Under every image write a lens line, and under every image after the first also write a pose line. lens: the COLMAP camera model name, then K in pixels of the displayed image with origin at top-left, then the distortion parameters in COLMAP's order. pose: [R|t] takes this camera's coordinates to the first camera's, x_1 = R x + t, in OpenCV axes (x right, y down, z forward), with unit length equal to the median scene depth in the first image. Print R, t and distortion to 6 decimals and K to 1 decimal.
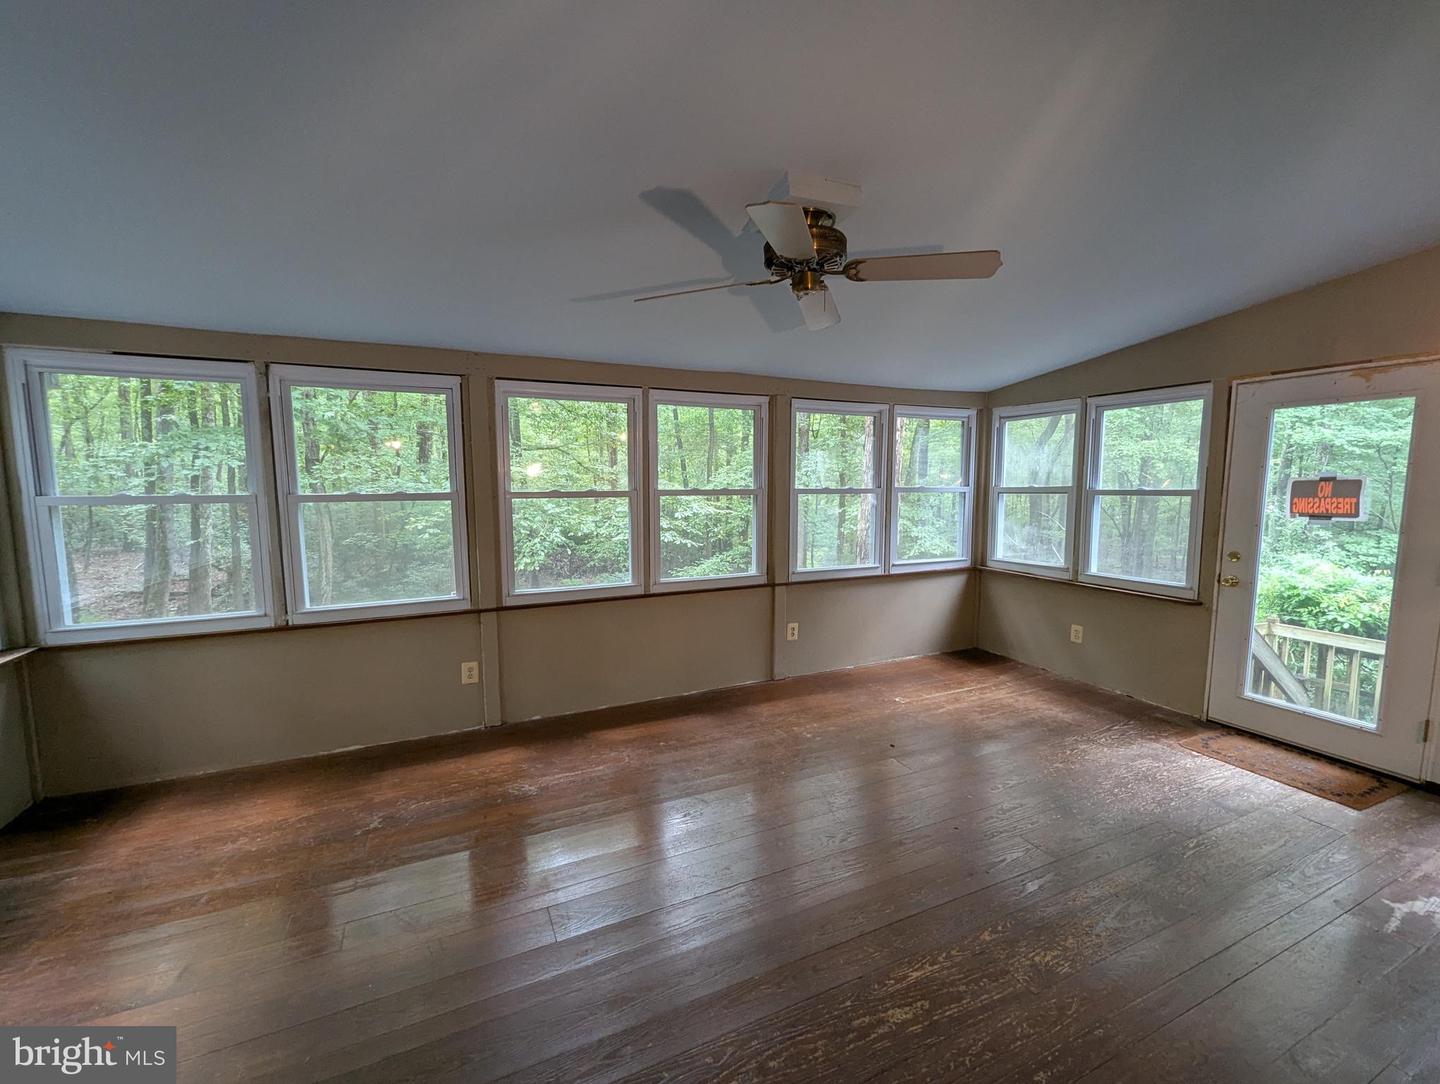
lens RADIAL K [[603.9, 0, 727.8], [0, 603.9, 545.6], [0, 0, 1]] dist [0.000298, 0.000290]
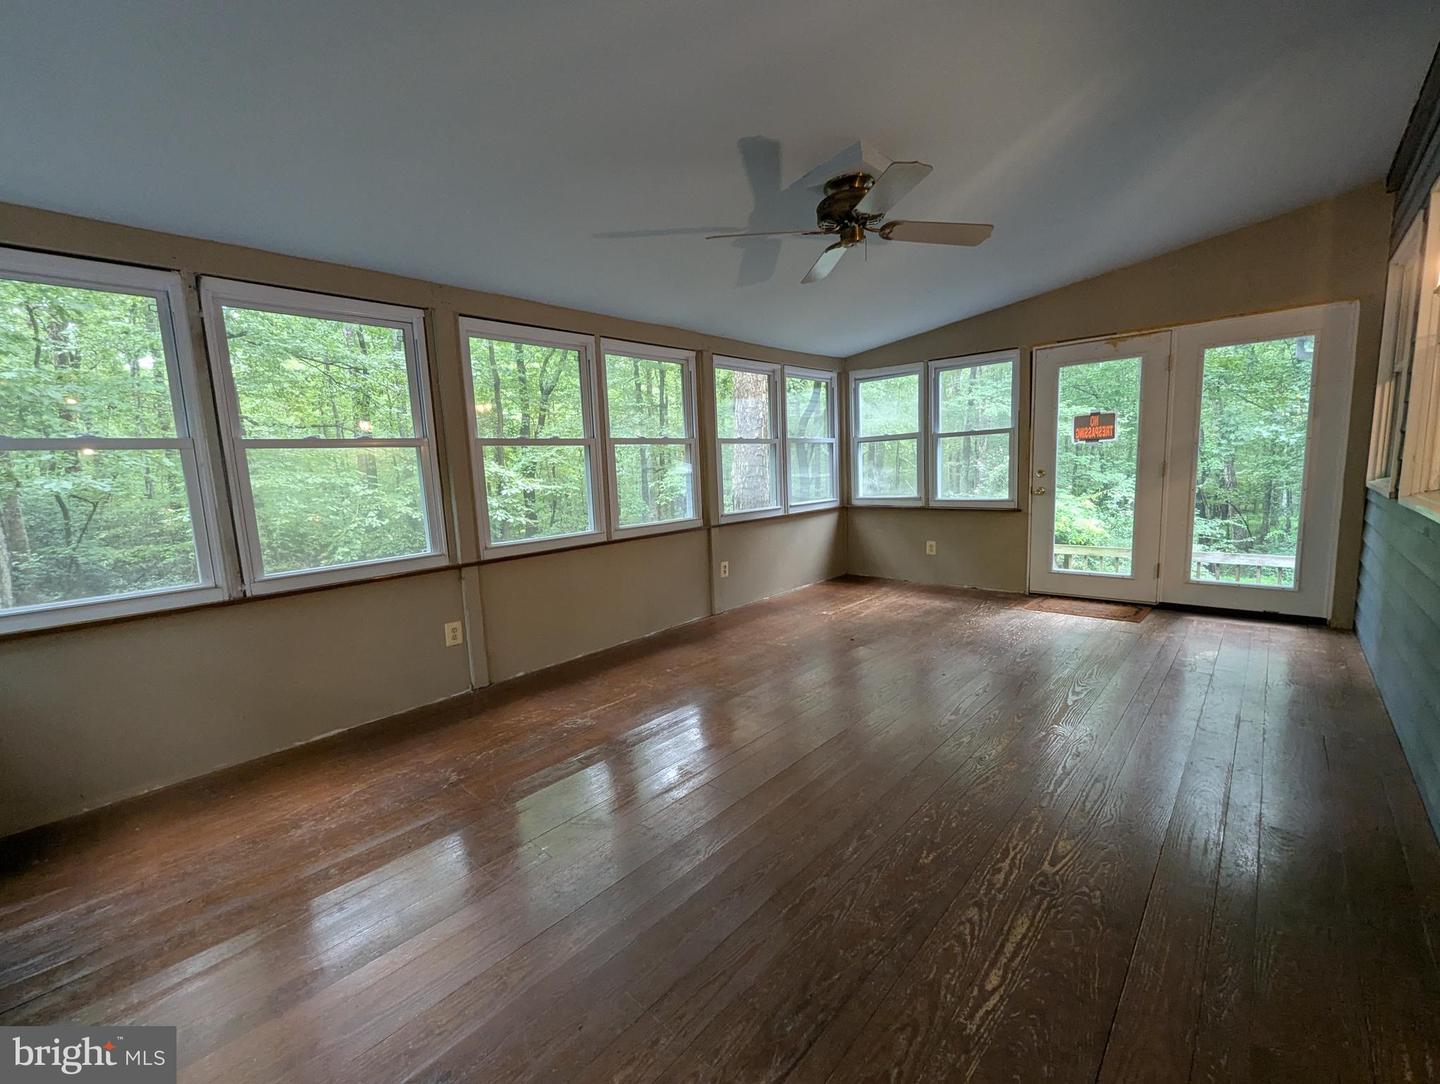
lens RADIAL K [[603.9, 0, 727.8], [0, 603.9, 545.6], [0, 0, 1]] dist [0.000298, 0.000290]
pose [[0.920284, -0.088411, 0.381130, -0.351325], [0.080639, 0.996080, 0.036348, 0.069657], [-0.382850, -0.002717, 0.923807, -0.018819]]
